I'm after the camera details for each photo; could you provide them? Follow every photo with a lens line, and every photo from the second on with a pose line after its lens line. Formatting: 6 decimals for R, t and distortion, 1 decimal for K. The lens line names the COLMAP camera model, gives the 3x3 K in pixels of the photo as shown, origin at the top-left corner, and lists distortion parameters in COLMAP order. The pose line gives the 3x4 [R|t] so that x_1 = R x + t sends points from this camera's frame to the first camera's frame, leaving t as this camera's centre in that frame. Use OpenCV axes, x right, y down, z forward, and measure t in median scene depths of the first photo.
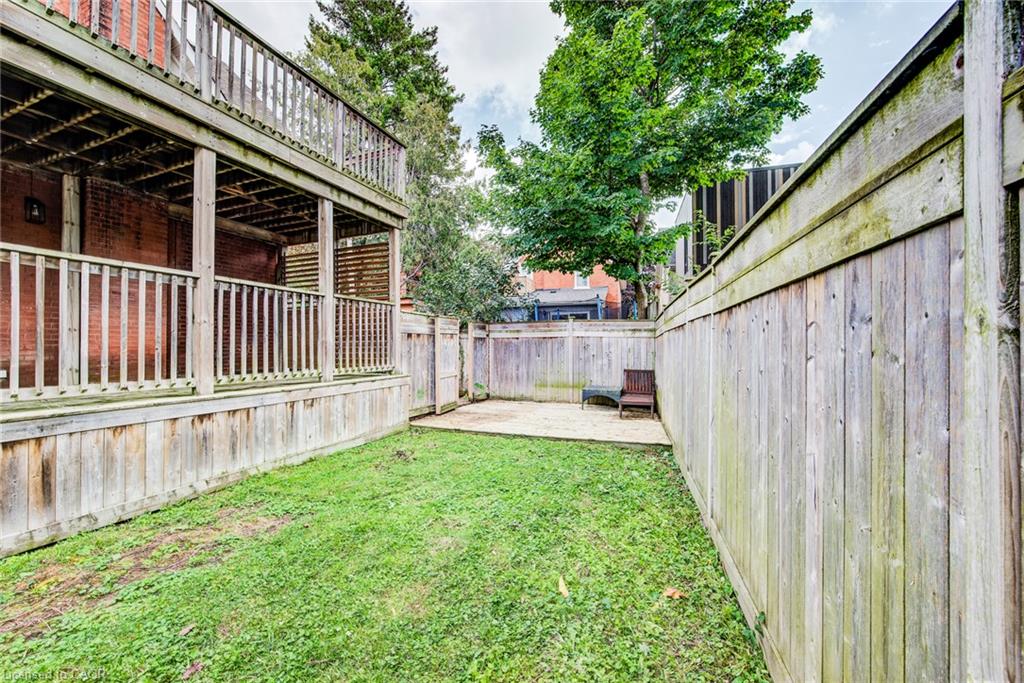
lens RADIAL K [[398.3, 0, 514.6], [0, 398.3, 341.2], [0, 0, 1]] dist [-0.007954, -0.000336]
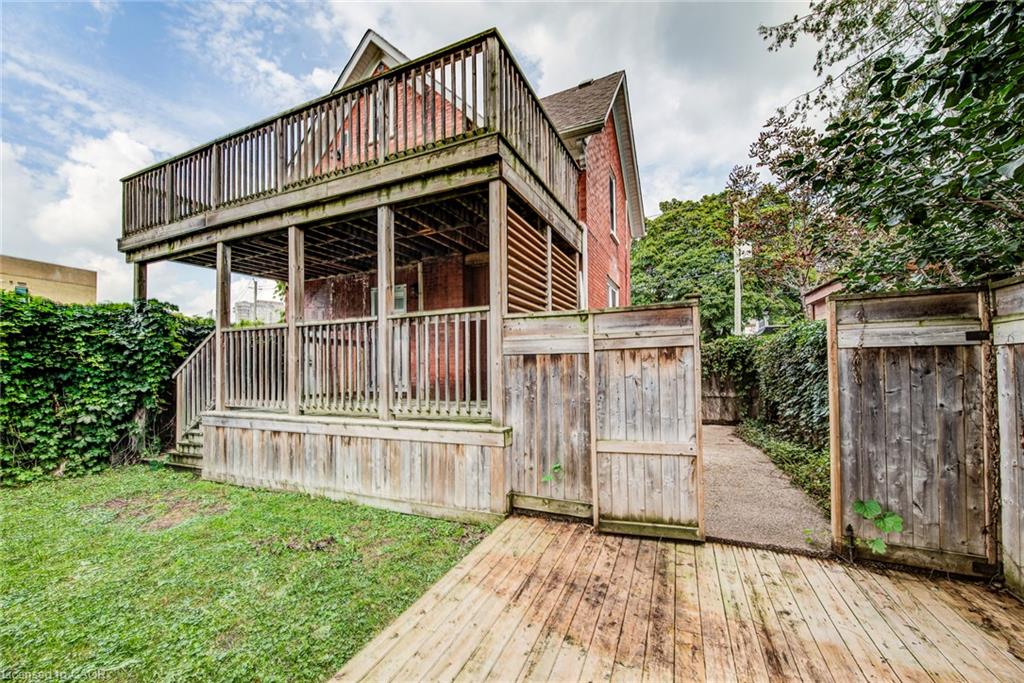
lens RADIAL K [[398.3, 0, 513.2], [0, 398.3, 363.5], [0, 0, 1]] dist [-0.007954, -0.000336]
pose [[-0.026219, -0.011492, -0.999590, 0.382791], [0.025440, 0.999602, -0.012160, -0.002599], [0.999332, -0.025748, -0.025916, 1.341936]]
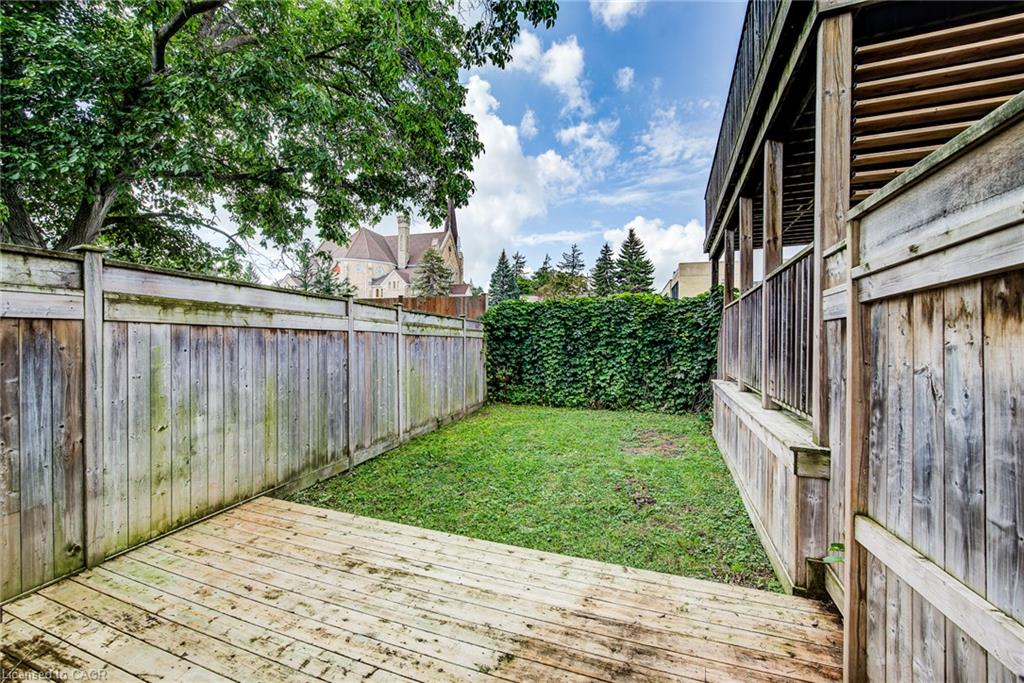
lens RADIAL K [[398.3, 0, 514.1], [0, 398.3, 343.1], [0, 0, 1]] dist [-0.007954, -0.000336]
pose [[-0.999885, -0.004015, -0.014654, -0.028851], [-0.003789, 0.999875, -0.015365, 0.003831], [0.014714, -0.015308, -0.999775, 1.735820]]
